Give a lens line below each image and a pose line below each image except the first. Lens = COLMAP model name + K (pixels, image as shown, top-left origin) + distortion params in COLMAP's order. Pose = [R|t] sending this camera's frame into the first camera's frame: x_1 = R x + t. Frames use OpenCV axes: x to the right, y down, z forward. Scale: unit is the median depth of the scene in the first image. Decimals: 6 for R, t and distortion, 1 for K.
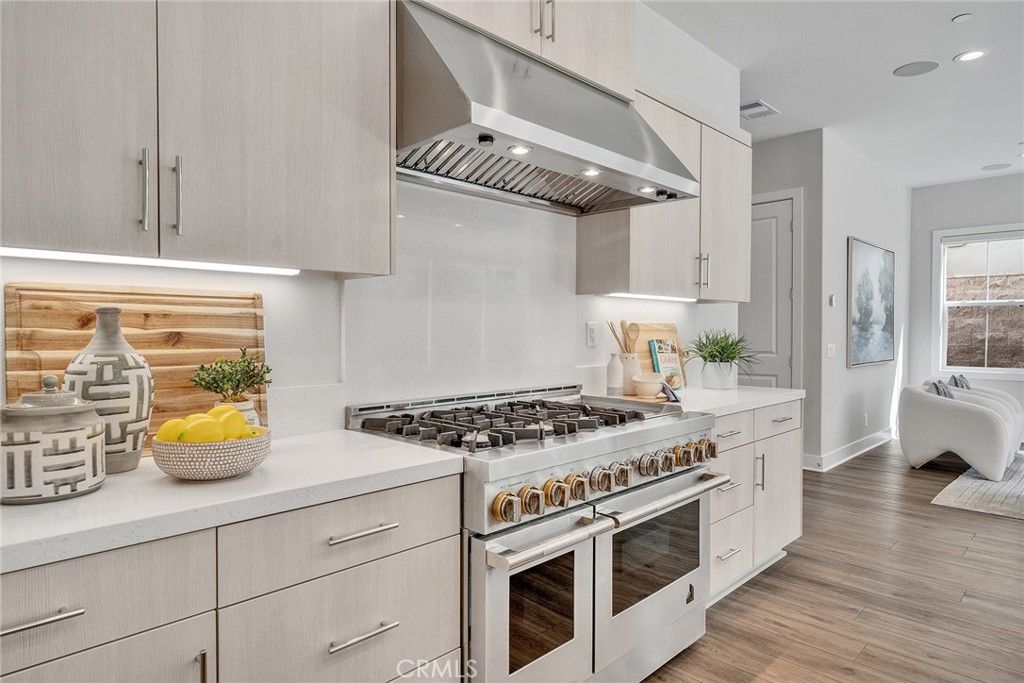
lens RADIAL K [[601.7, 0, 504.4], [0, 601.7, 339.6], [0, 0, 1]] dist [0.001403, 0.001522]
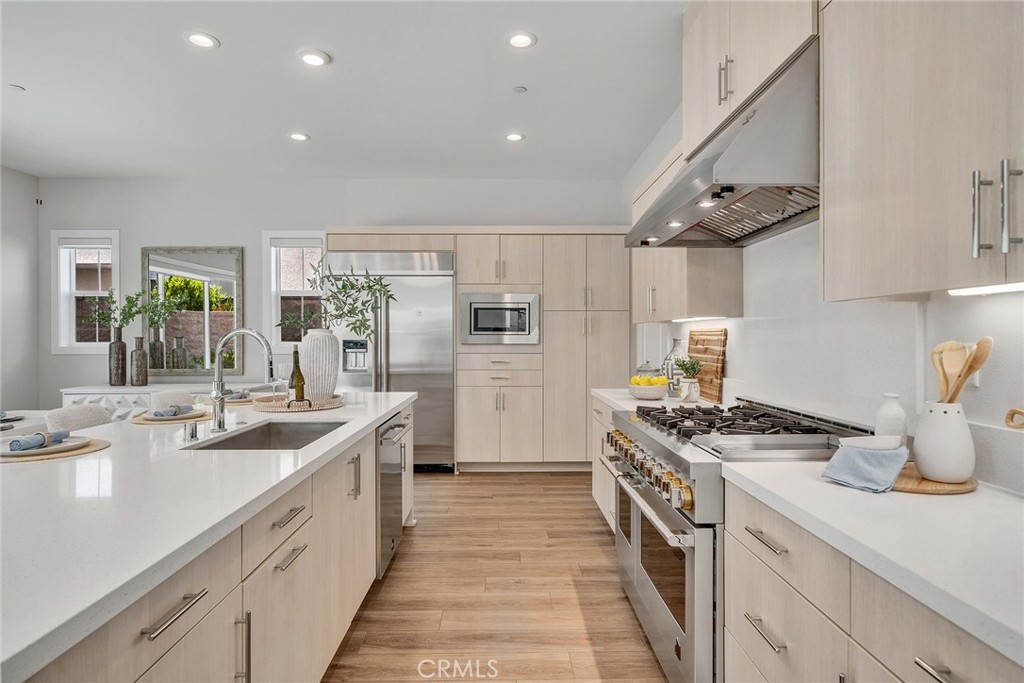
lens RADIAL K [[548.5, 0, 513.7], [0, 548.5, 342.0], [0, 0, 1]] dist [-0.002578, 0.000068]
pose [[-0.686683, 0.004329, -0.726944, 1.332608], [-0.013606, 0.999731, 0.018806, -0.058069], [0.726830, 0.022804, -0.686439, 1.714505]]
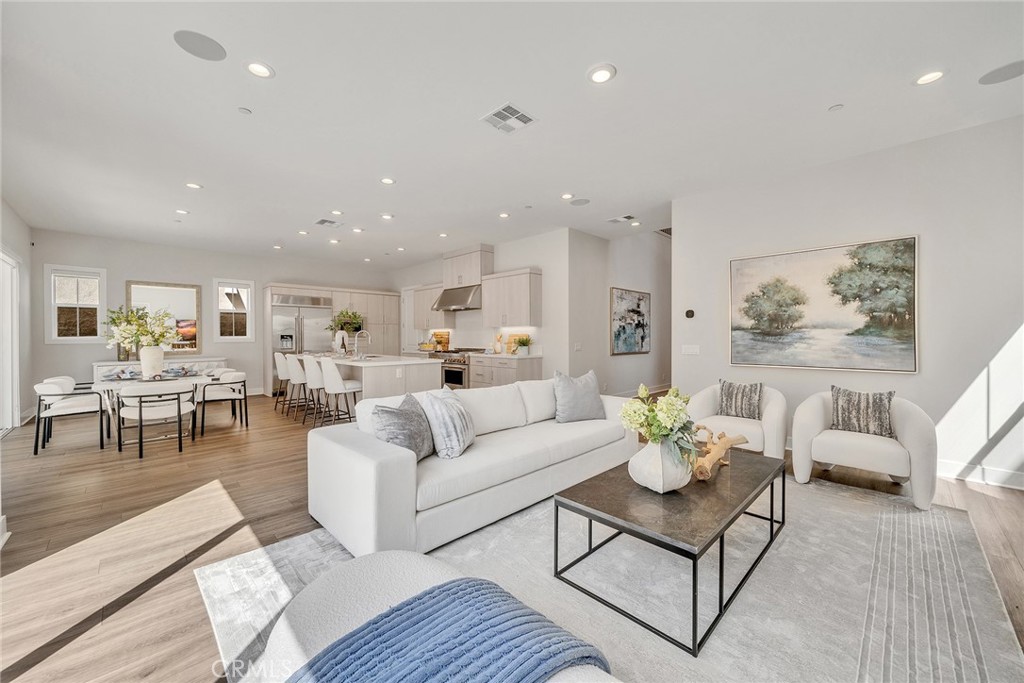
lens RADIAL K [[385.0, 0, 512.5], [0, 385.0, 336.4], [0, 0, 1]] dist [-0.001312, -0.000163]
pose [[0.009636, -0.002428, -0.999951, 4.337843], [-0.014480, 0.999892, -0.002567, -0.013485], [0.999849, 0.014504, 0.009600, 1.738780]]
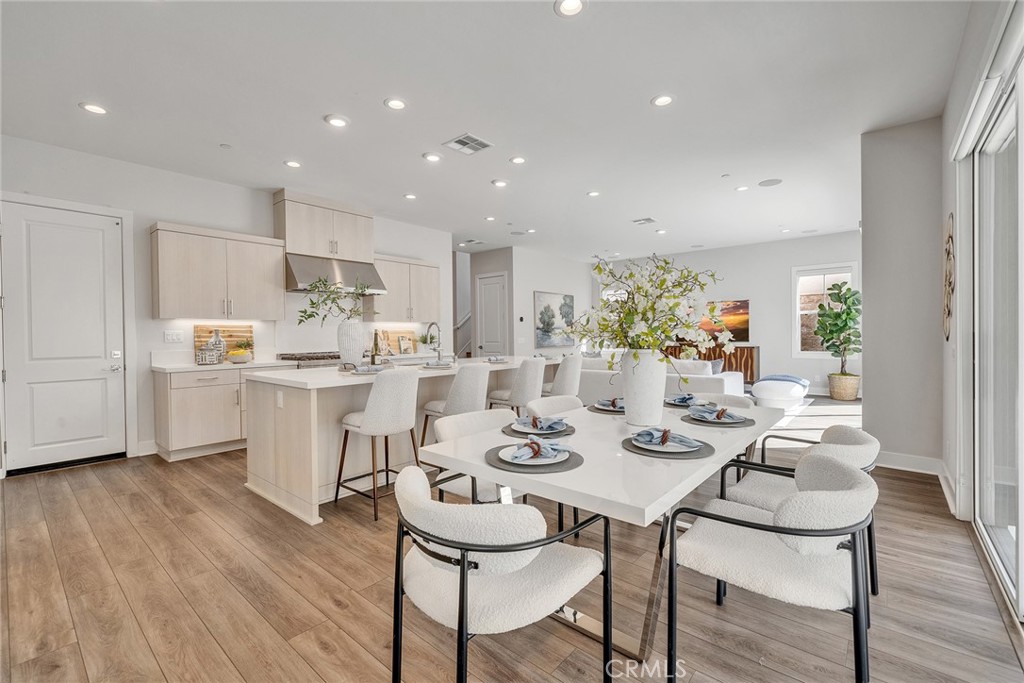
lens RADIAL K [[440.8, 0, 508.9], [0, 440.8, 341.2], [0, 0, 1]] dist [-0.000752, -0.000430]
pose [[0.996603, -0.012827, 0.081349, 1.075518], [0.012727, 0.999917, 0.001746, 0.050032], [-0.081365, -0.000704, 0.996684, -2.099089]]
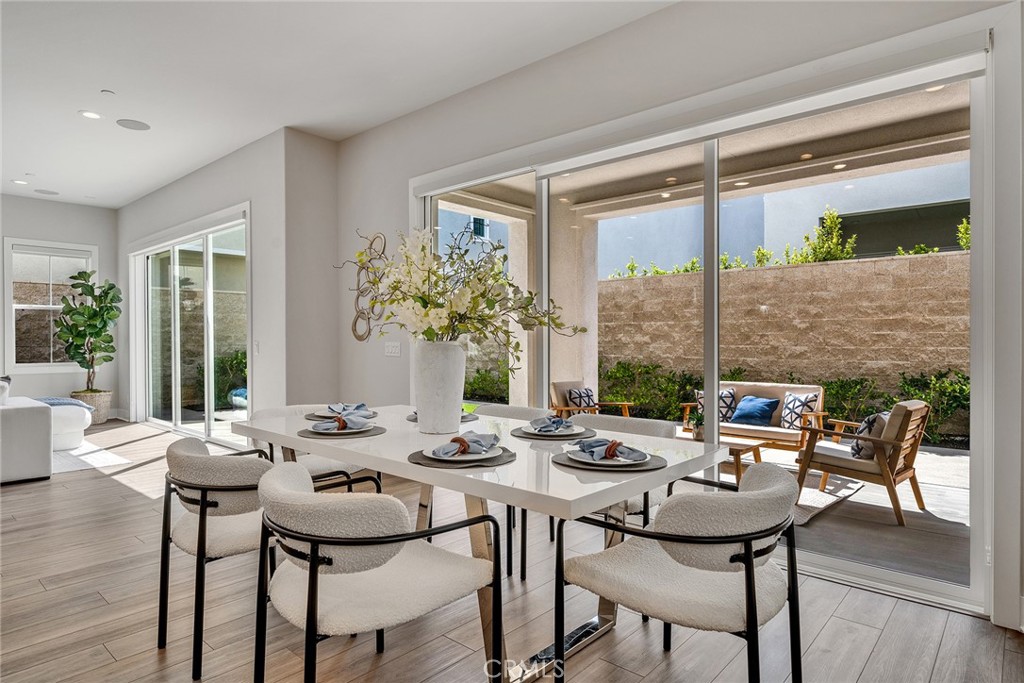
lens RADIAL K [[581.0, 0, 516.0], [0, 581.0, 339.8], [0, 0, 1]] dist [0.003742, 0.001349]
pose [[-0.068155, -0.005036, 0.997662, 0.145540], [0.018690, 0.999805, 0.006324, 0.074439], [-0.997500, 0.019078, -0.068048, -0.920693]]
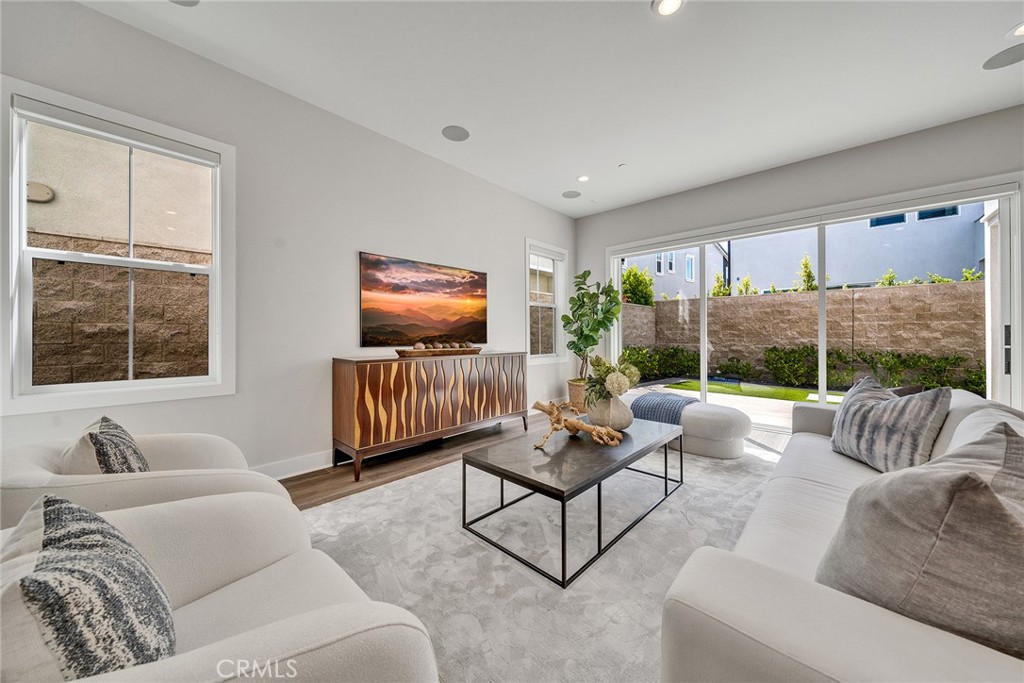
lens RADIAL K [[350.7, 0, 514.9], [0, 350.7, 336.2], [0, 0, 1]] dist [-0.001407, -0.000213]
pose [[-0.049205, -0.005001, 0.998776, 1.842250], [0.015412, 0.999865, 0.005765, 0.038394], [-0.998670, 0.015677, -0.049121, 2.642307]]
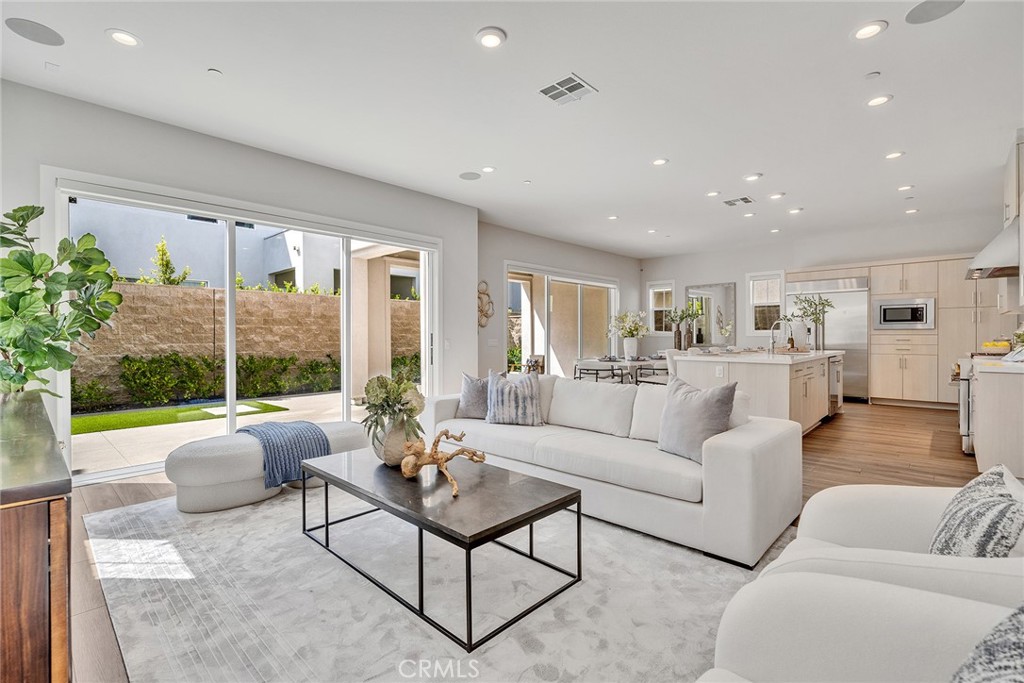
lens RADIAL K [[467.6, 0, 502.9], [0, 467.6, 339.9], [0, 0, 1]] dist [-0.002711, -0.000193]
pose [[-0.999650, 0.002204, -0.026350, 2.920519], [0.001545, 0.999686, 0.025003, -0.005734], [0.026396, 0.024954, -0.999340, 3.703451]]
